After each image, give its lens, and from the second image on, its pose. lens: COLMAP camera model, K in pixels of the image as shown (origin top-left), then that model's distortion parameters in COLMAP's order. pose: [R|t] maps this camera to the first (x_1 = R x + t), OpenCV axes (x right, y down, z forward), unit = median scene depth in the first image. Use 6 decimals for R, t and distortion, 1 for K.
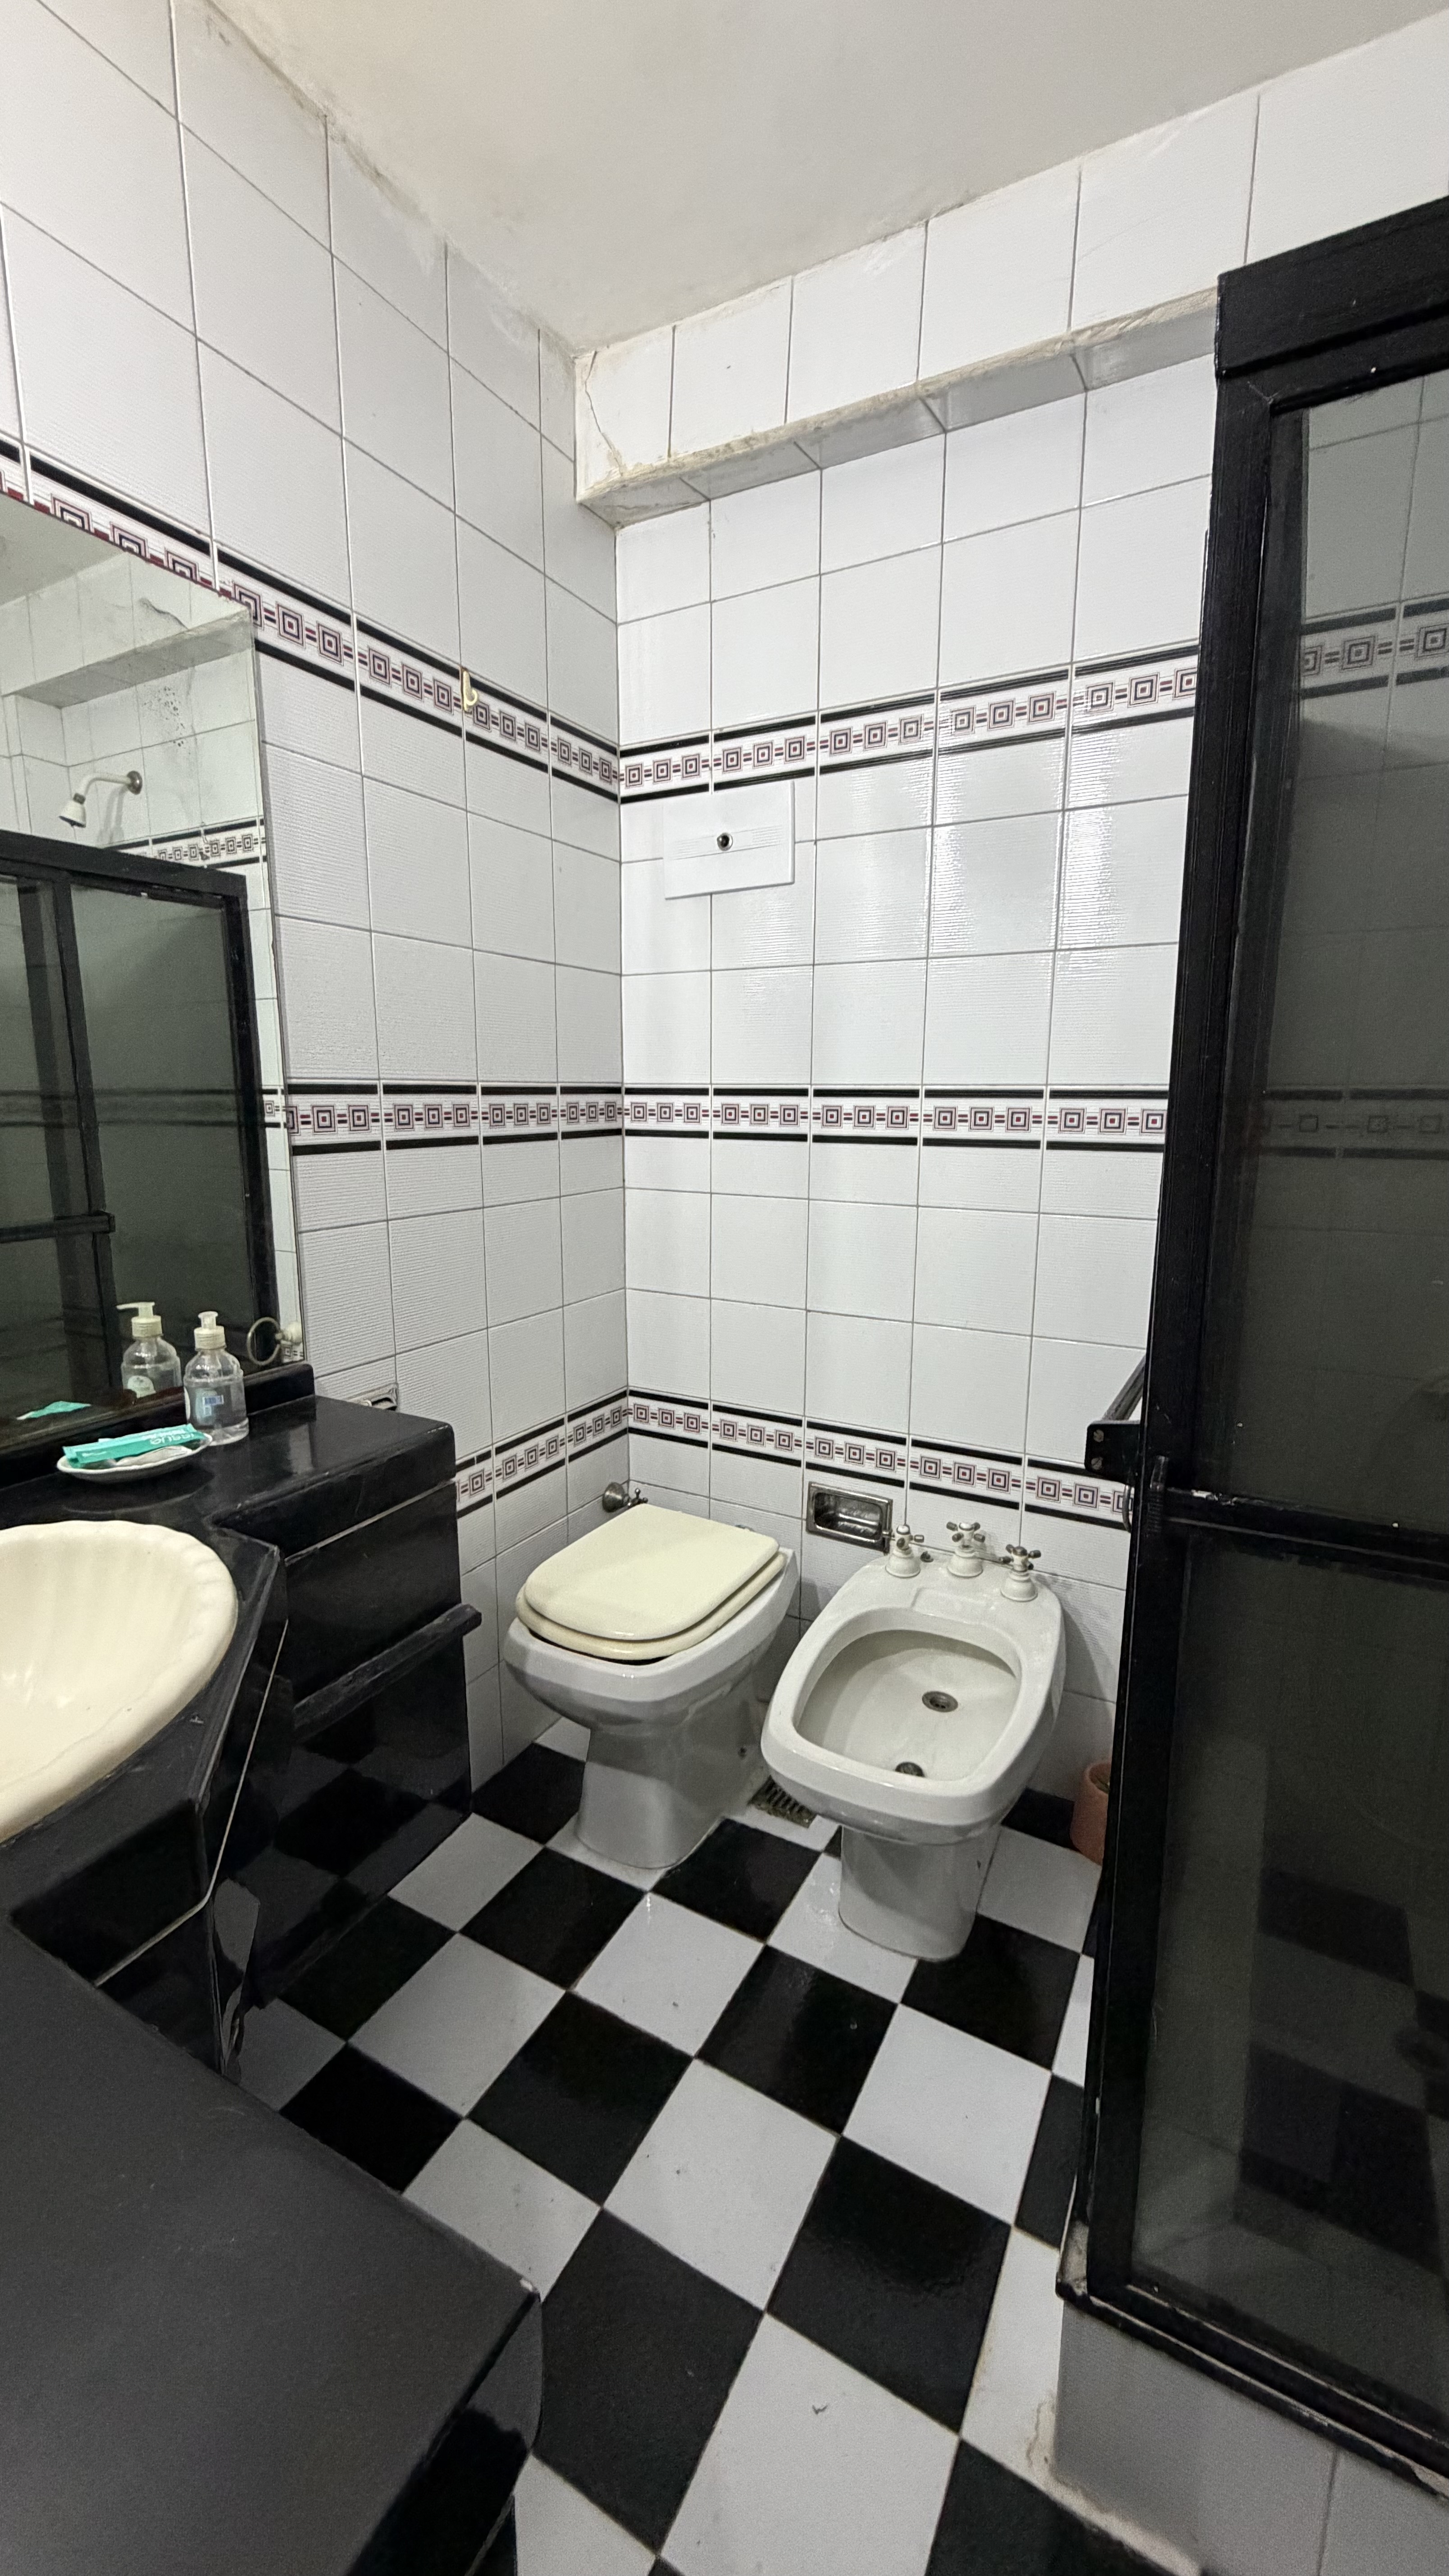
lens RADIAL K [[1024.9, 0, 723.5], [0, 1024.9, 1280.0], [0, 0, 1]] dist [0.000744, -0.000258]
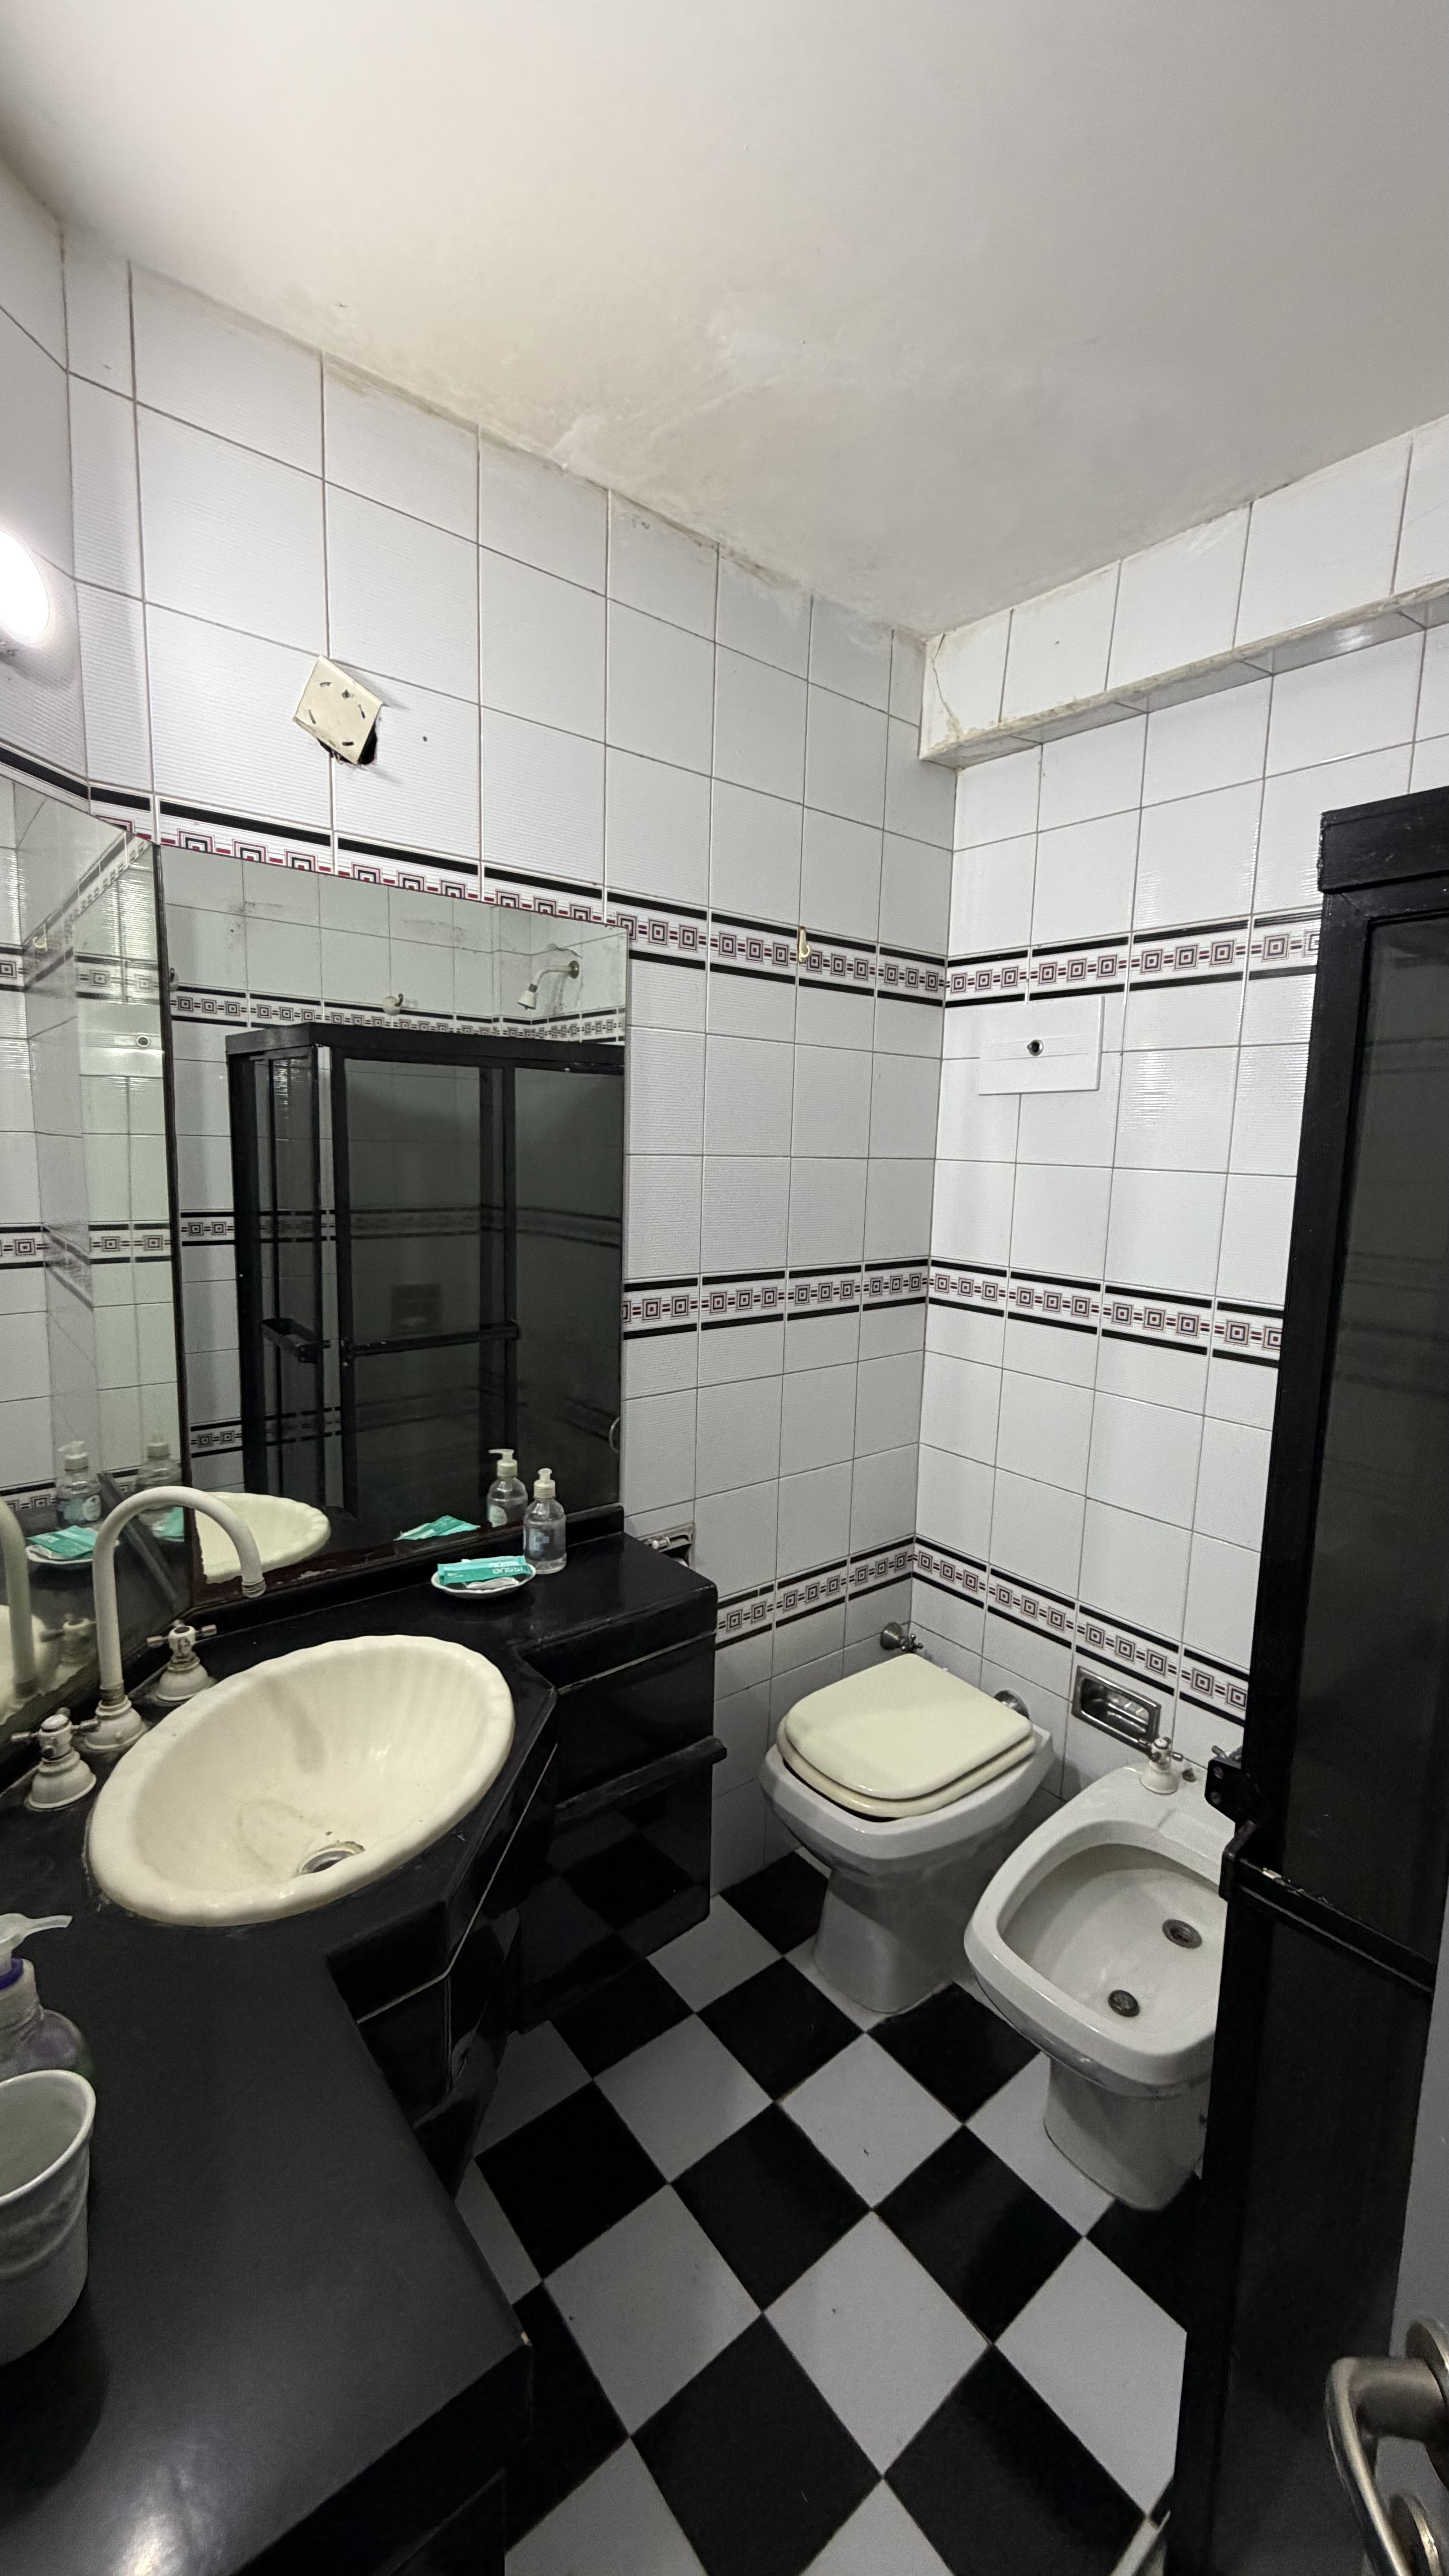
lens RADIAL K [[1024.9, 0, 723.5], [0, 1024.9, 1280.0], [0, 0, 1]] dist [0.000744, -0.000258]
pose [[0.927209, 0.073468, -0.367268, 0.119480], [-0.091542, 0.995287, -0.032011, -0.134915], [0.363185, 0.063302, 0.929564, -0.100469]]
